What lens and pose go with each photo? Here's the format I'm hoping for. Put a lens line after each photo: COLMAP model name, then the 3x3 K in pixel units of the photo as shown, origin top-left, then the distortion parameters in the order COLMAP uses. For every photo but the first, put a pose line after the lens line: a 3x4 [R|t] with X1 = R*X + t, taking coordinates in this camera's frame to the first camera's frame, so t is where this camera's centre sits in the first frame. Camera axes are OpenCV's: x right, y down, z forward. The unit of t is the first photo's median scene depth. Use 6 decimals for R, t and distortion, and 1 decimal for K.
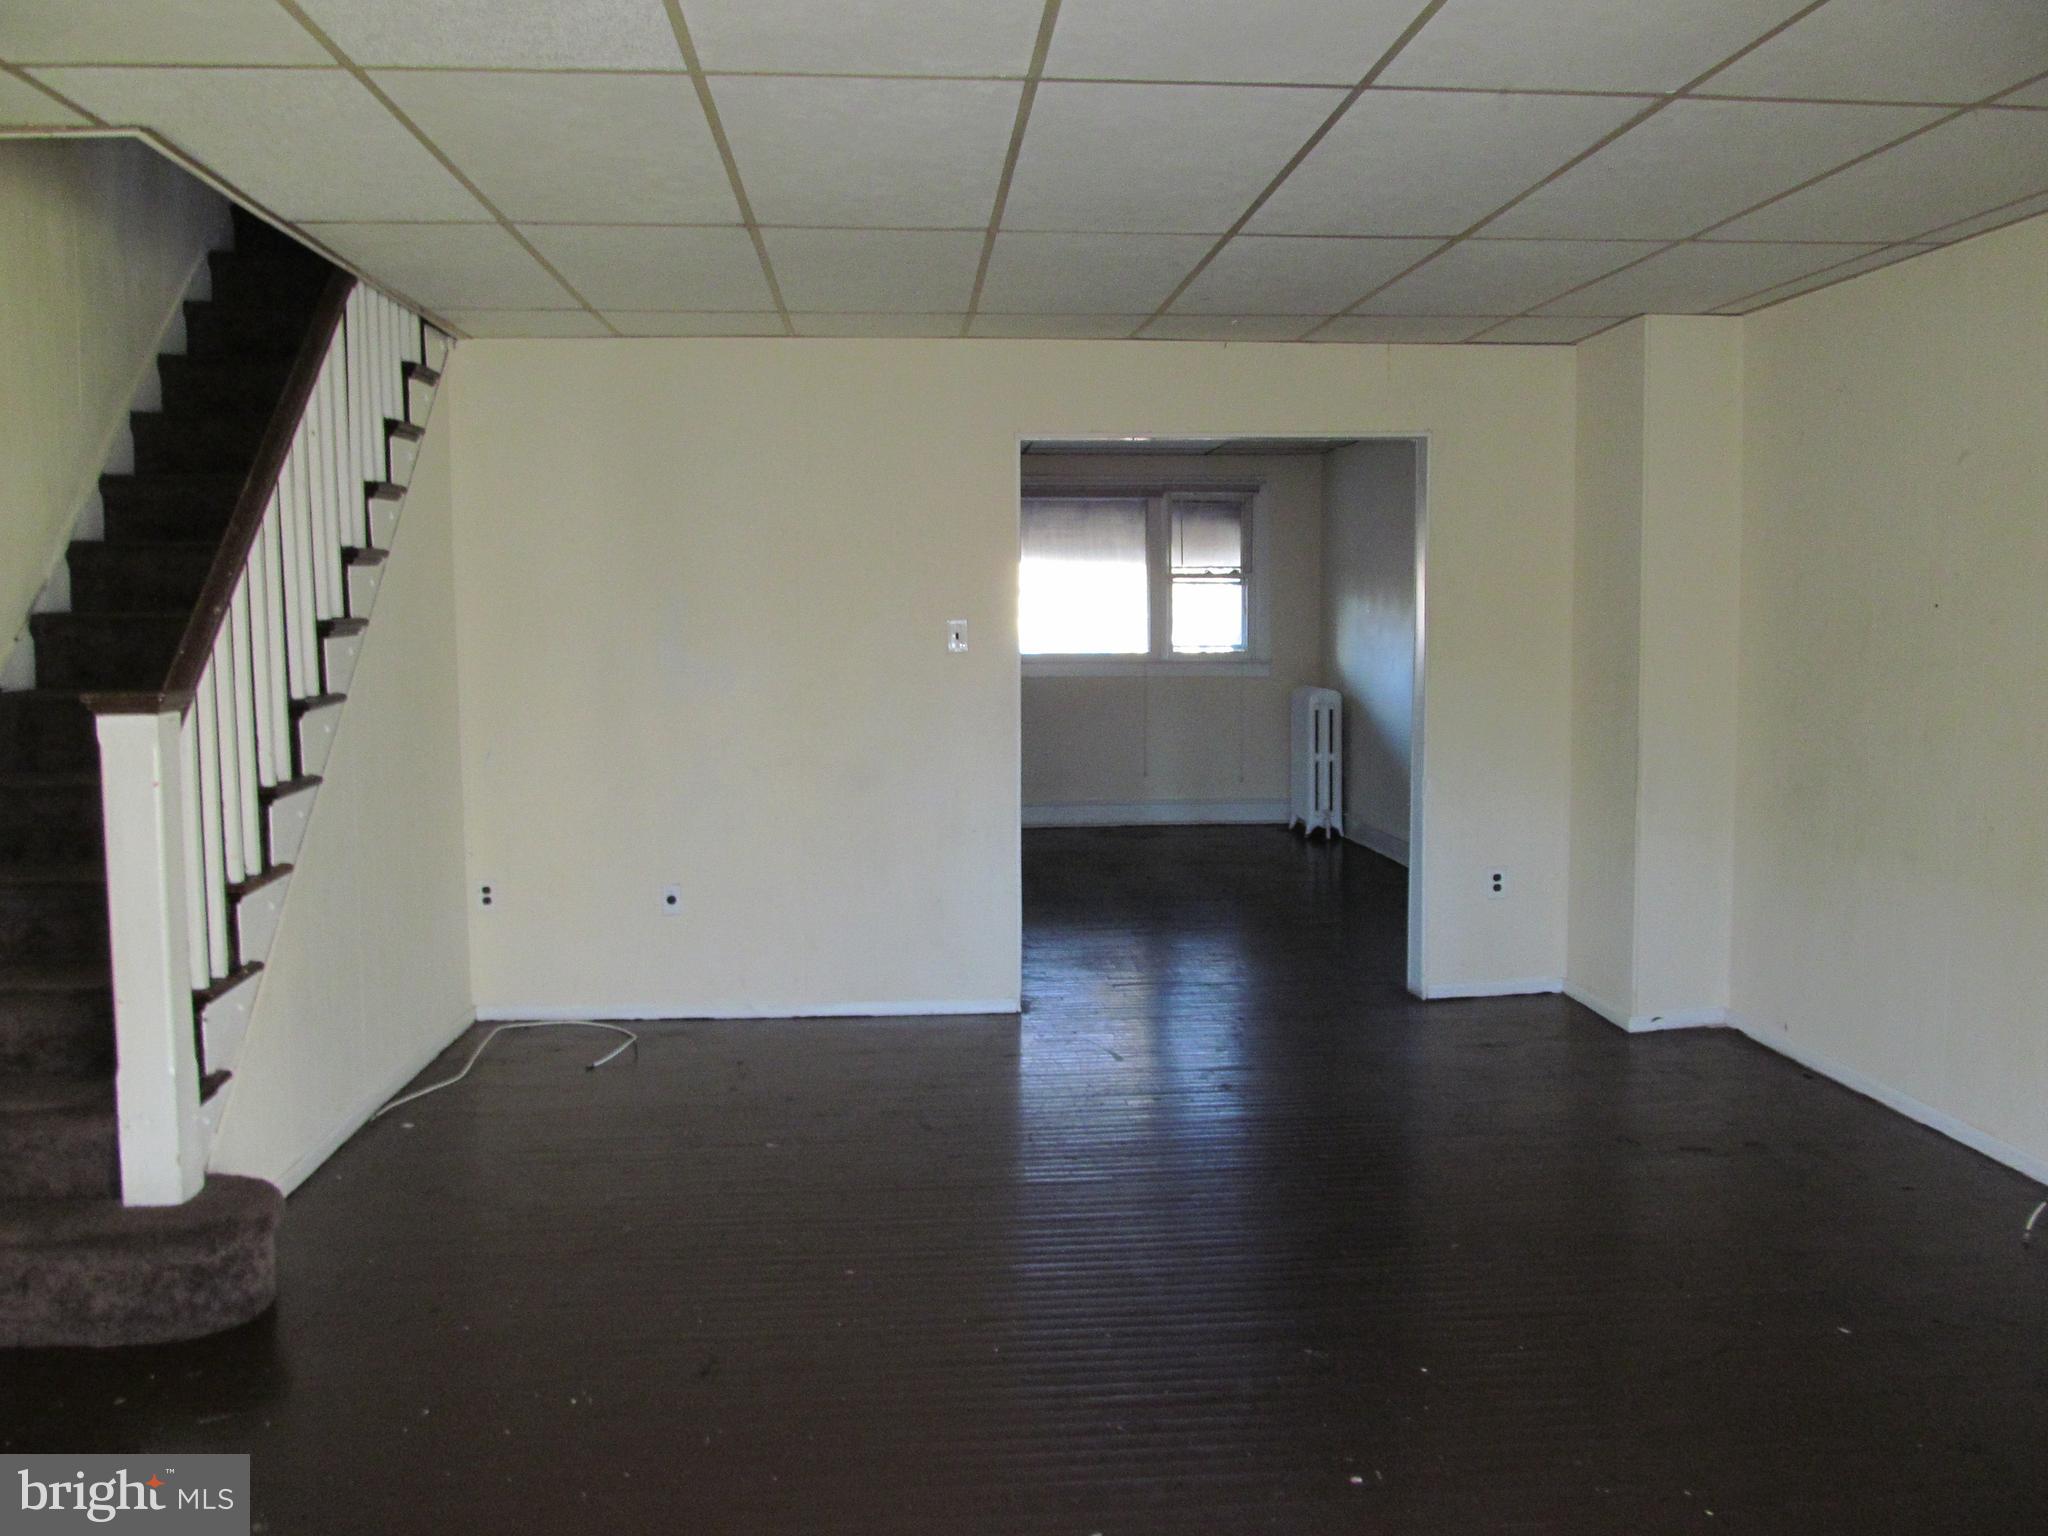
lens RADIAL K [[1697.3, 0, 1052.1], [0, 1697.3, 750.1], [0, 0, 1]] dist [-0.061181, 0.014609]
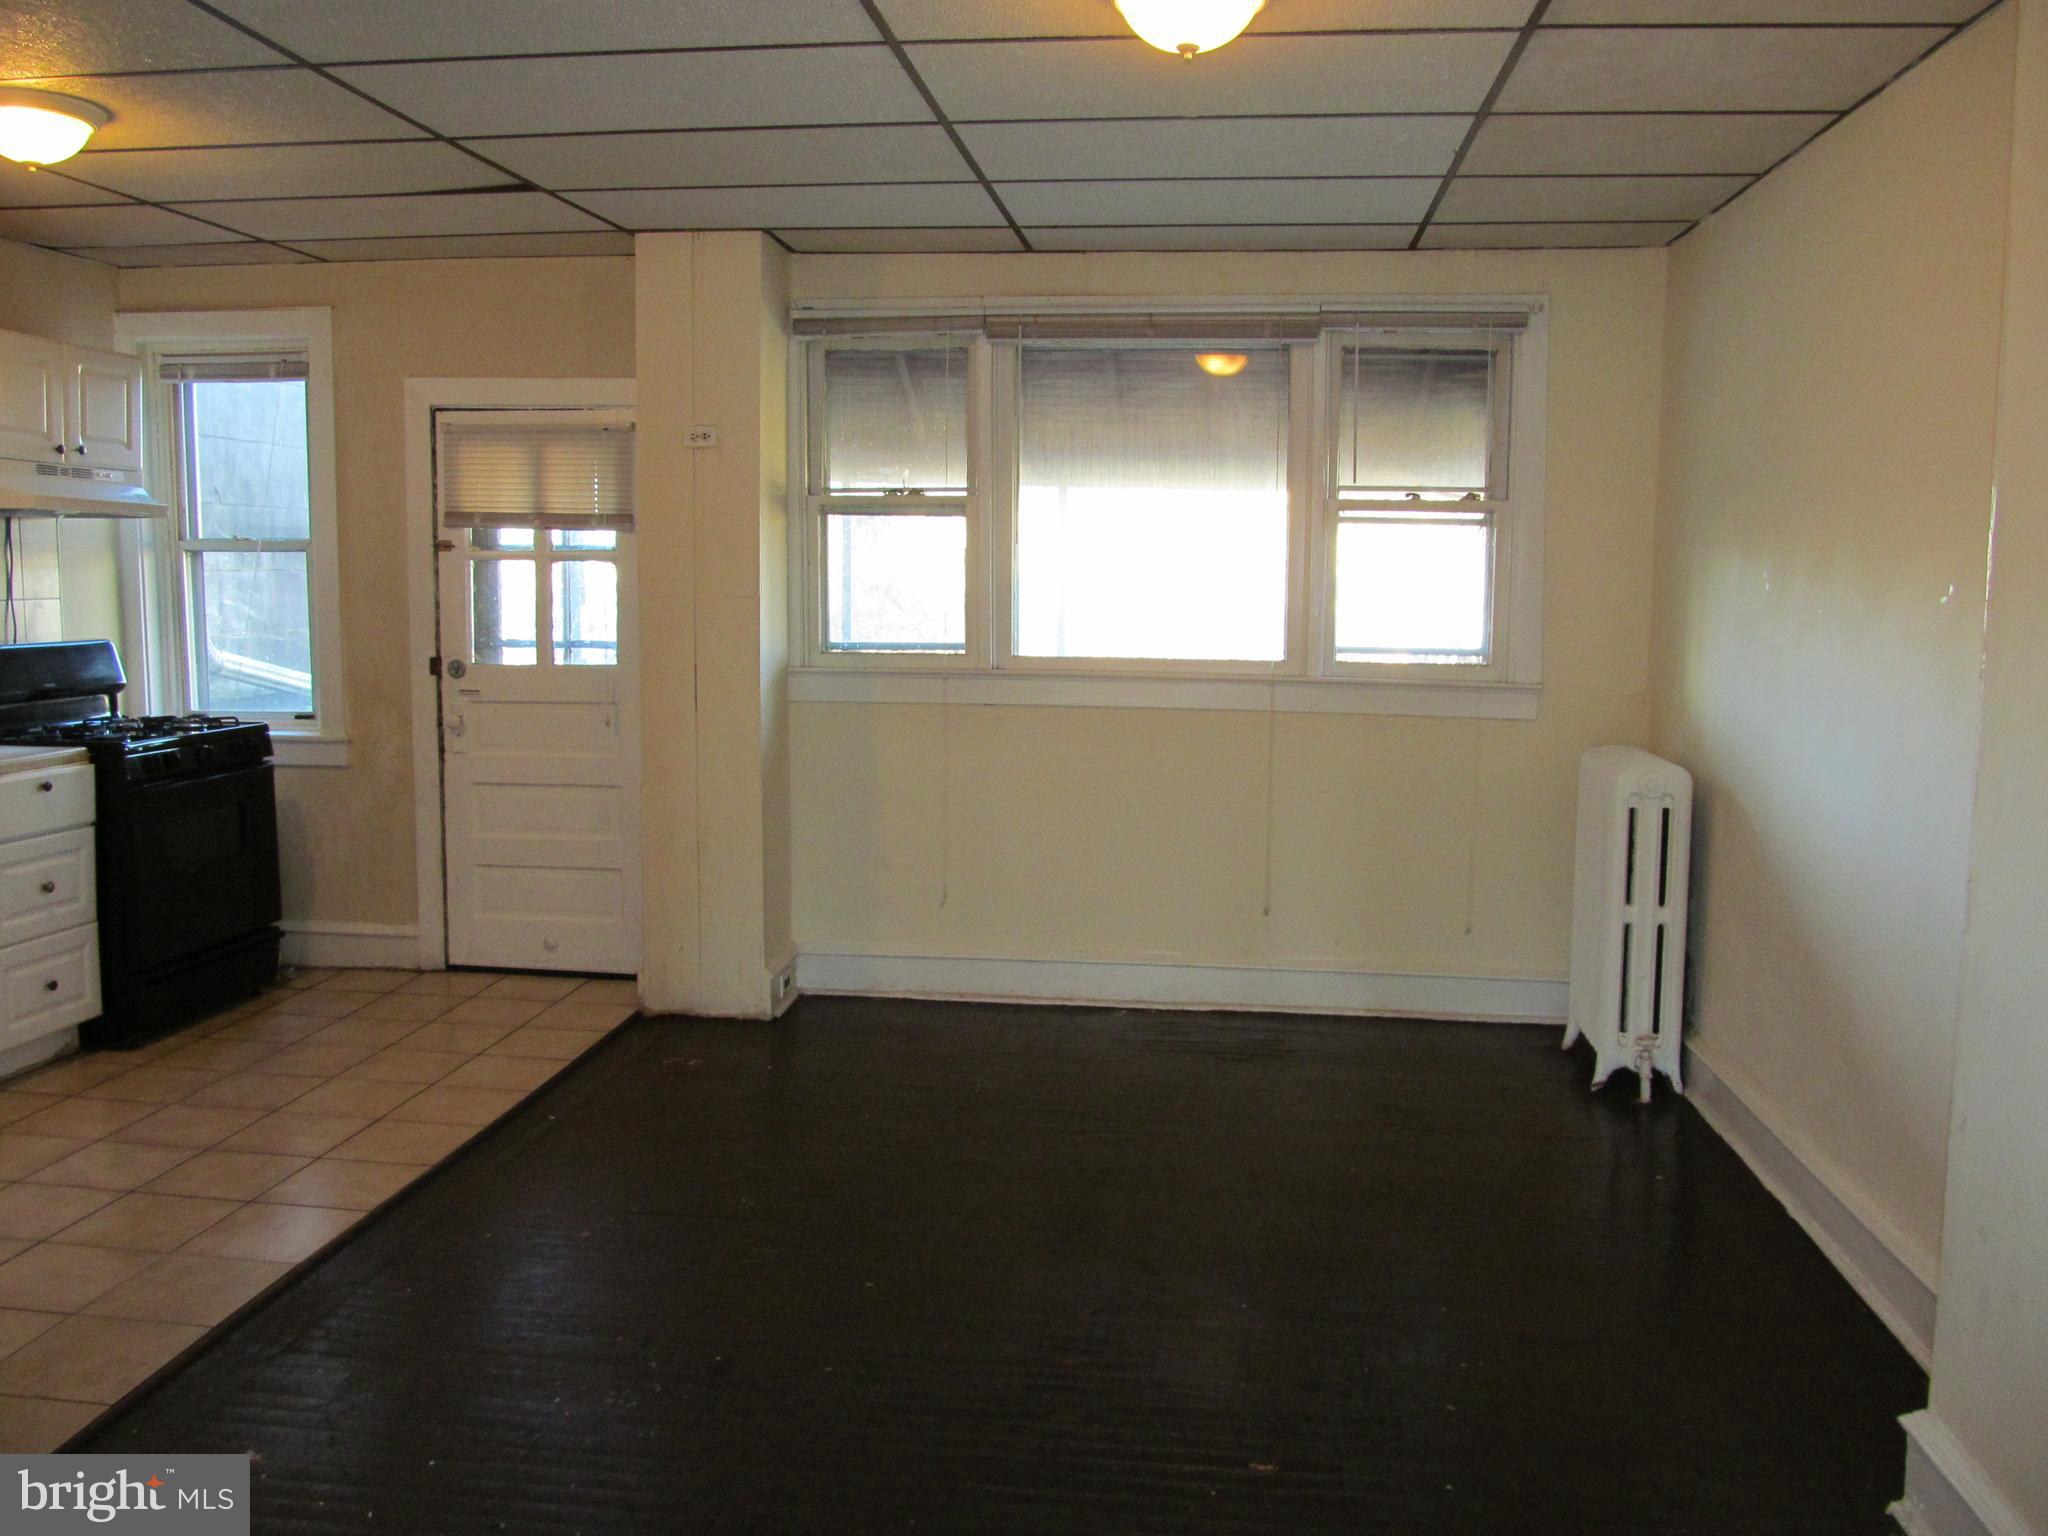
lens RADIAL K [[1697.3, 0, 1052.1], [0, 1697.3, 750.1], [0, 0, 1]] dist [-0.061181, 0.014609]
pose [[0.980481, 0.040251, -0.192449, 0.089796], [-0.037749, 0.999148, 0.016652, -0.039051], [0.192955, -0.009062, 0.981166, 0.528139]]
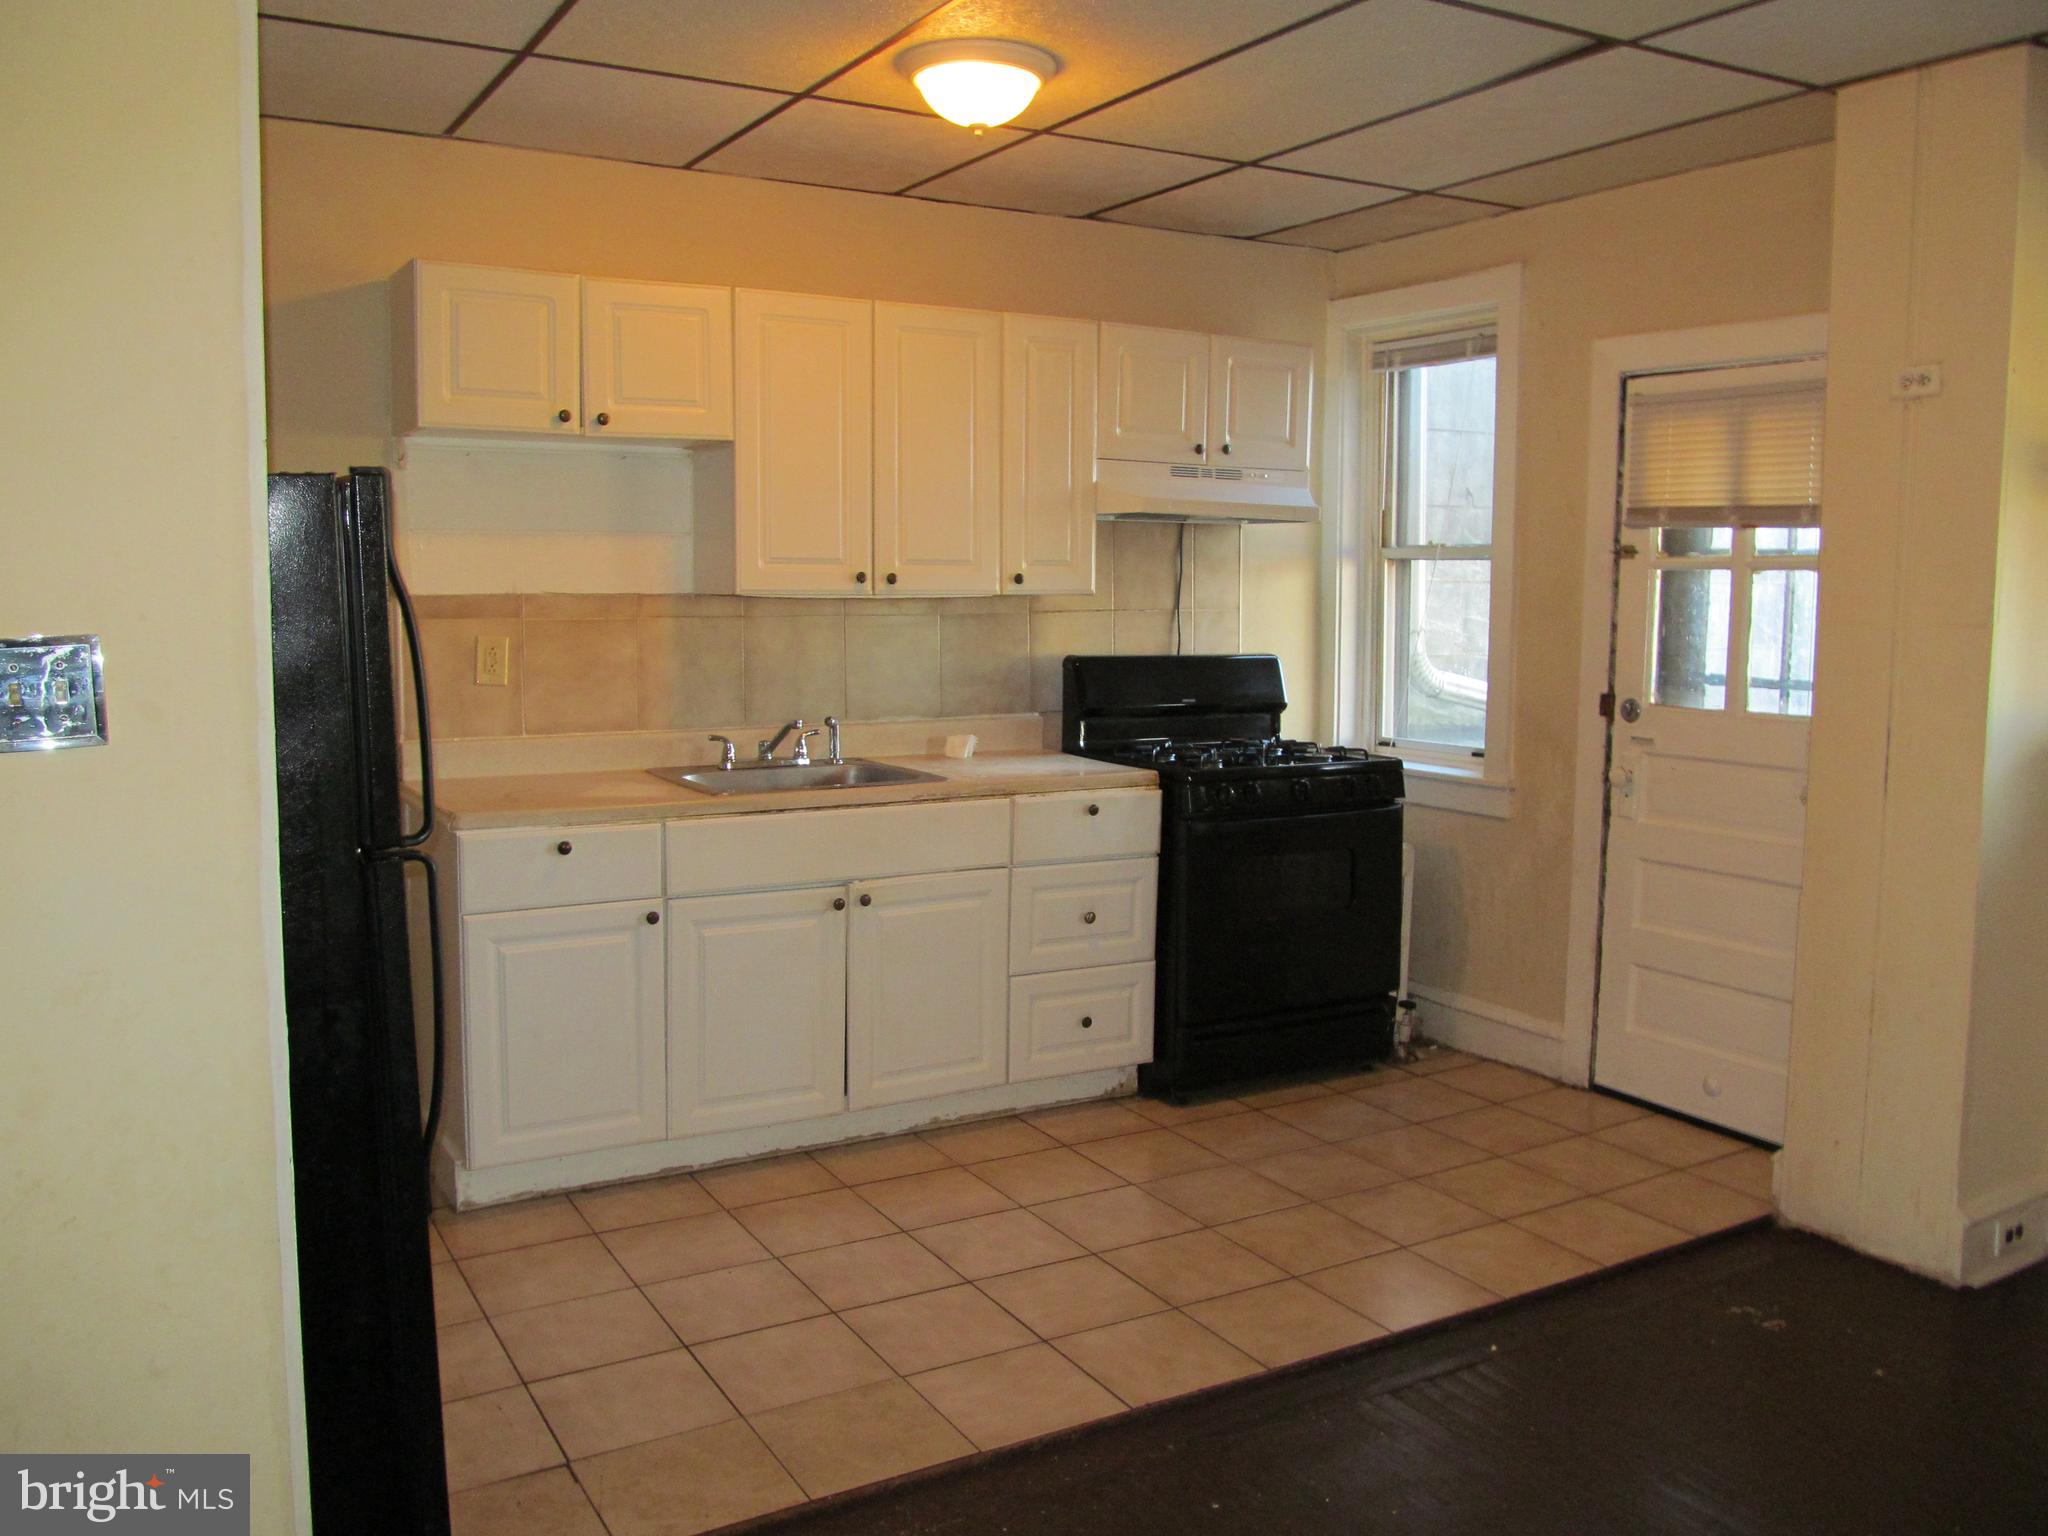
lens RADIAL K [[1697.3, 0, 1052.1], [0, 1697.3, 750.1], [0, 0, 1]] dist [-0.061181, 0.014609]
pose [[0.428085, 0.107447, -0.897328, 0.112911], [-0.096610, 0.992658, 0.072773, -0.055239], [0.898560, 0.055538, 0.435323, 0.706509]]
